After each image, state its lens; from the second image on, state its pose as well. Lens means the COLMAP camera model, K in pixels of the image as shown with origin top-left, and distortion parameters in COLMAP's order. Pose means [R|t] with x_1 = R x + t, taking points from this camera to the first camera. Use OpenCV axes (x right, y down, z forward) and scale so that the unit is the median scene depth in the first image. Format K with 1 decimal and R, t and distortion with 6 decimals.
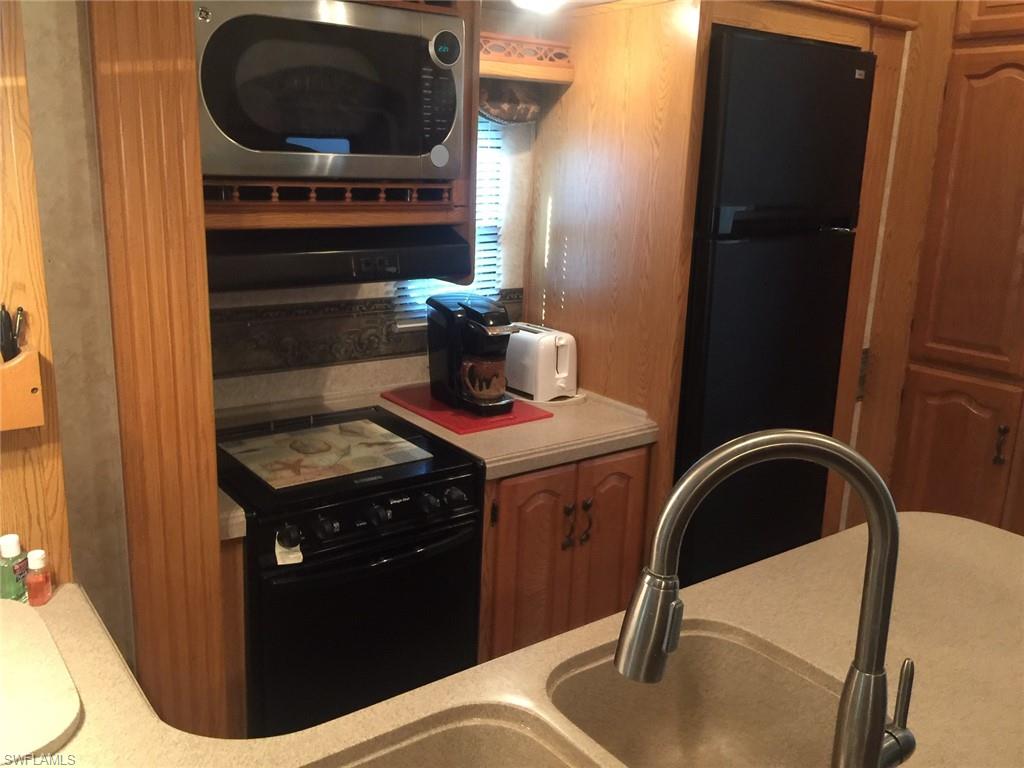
lens RADIAL K [[888.7, 0, 521.8], [0, 888.7, 355.7], [0, 0, 1]] dist [0.037795, -0.029226]
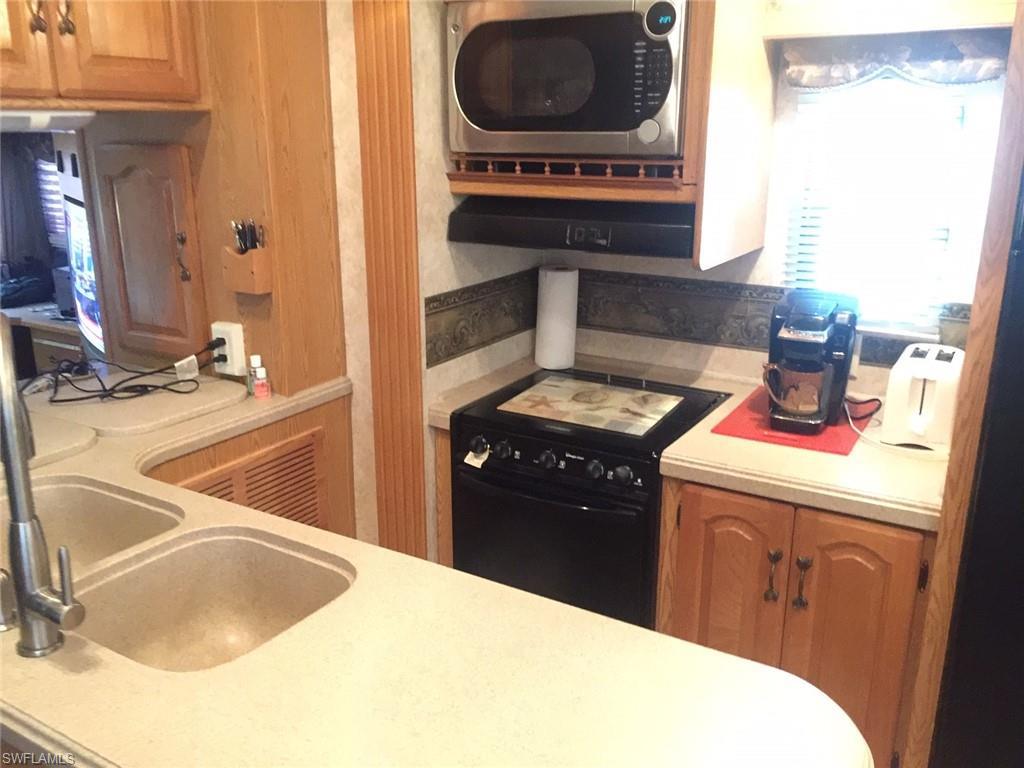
lens RADIAL K [[888.7, 0, 510.1], [0, 888.7, 383.4], [0, 0, 1]] dist [0.037795, -0.029226]
pose [[0.378530, 0.224500, -0.897950, 0.731646], [-0.195078, 0.967698, 0.159703, -0.075002], [0.904798, 0.114718, 0.410098, 0.447124]]
